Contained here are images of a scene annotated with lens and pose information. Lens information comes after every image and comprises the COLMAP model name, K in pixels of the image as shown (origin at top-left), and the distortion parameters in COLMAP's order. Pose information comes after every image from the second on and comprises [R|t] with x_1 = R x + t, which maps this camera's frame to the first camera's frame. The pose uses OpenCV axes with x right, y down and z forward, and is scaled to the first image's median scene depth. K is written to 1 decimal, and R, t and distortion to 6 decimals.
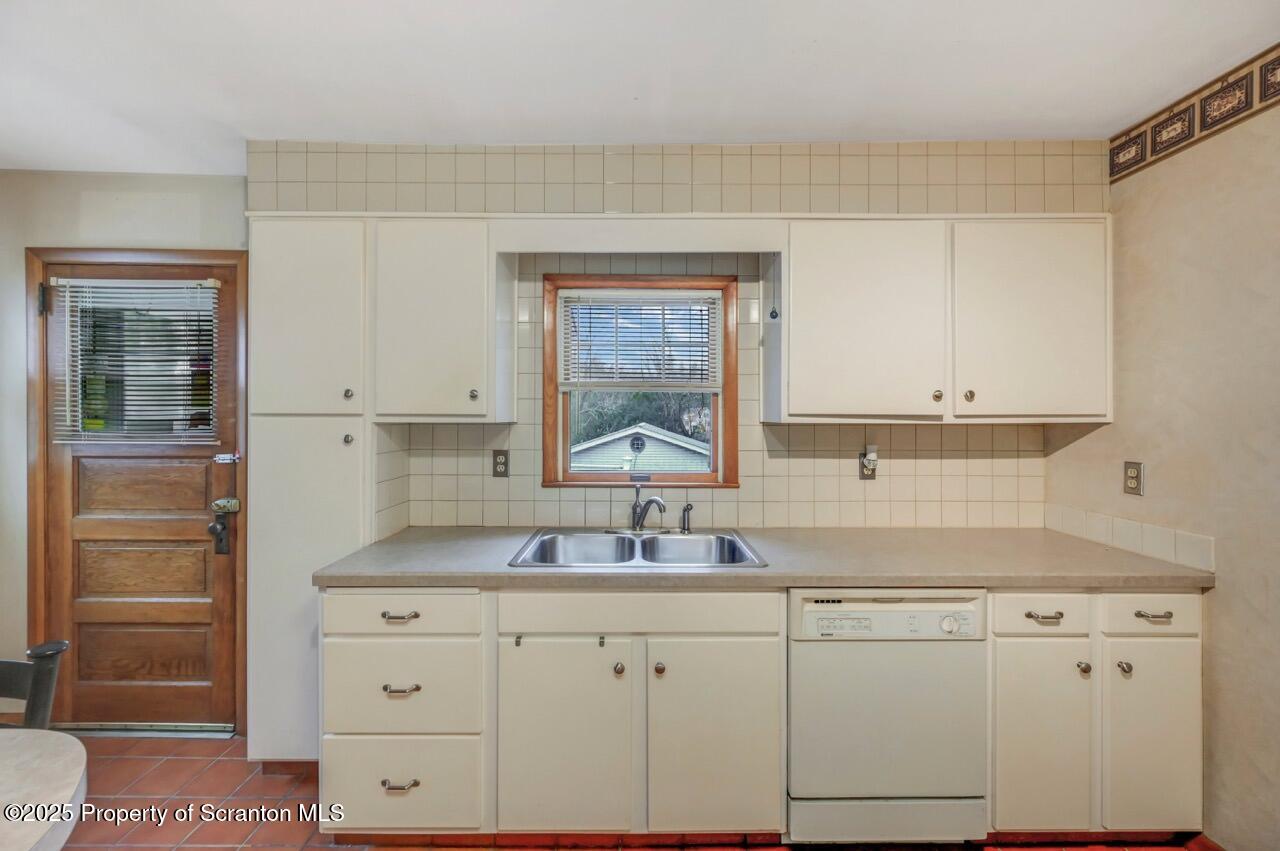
lens RADIAL K [[518.3, 0, 628.4], [0, 518.3, 413.3], [0, 0, 1]] dist [-0.000318, -0.000071]
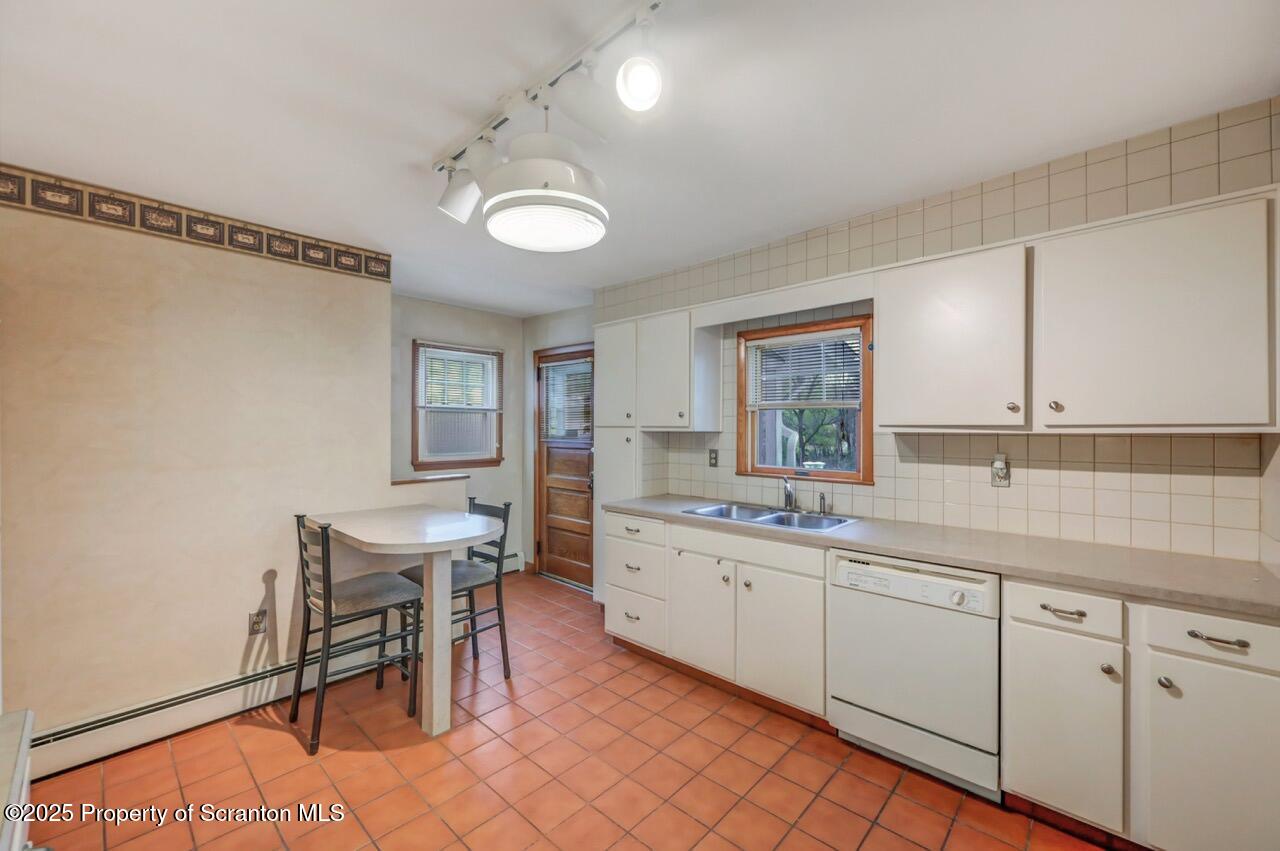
lens RADIAL K [[502.9, 0, 619.0], [0, 502.9, 425.8], [0, 0, 1]] dist [-0.000265, -0.000006]
pose [[0.713239, -0.003797, -0.700911, 0.667323], [-0.000354, 0.999983, -0.005777, 0.009706], [0.700921, 0.004369, 0.713225, -0.299264]]
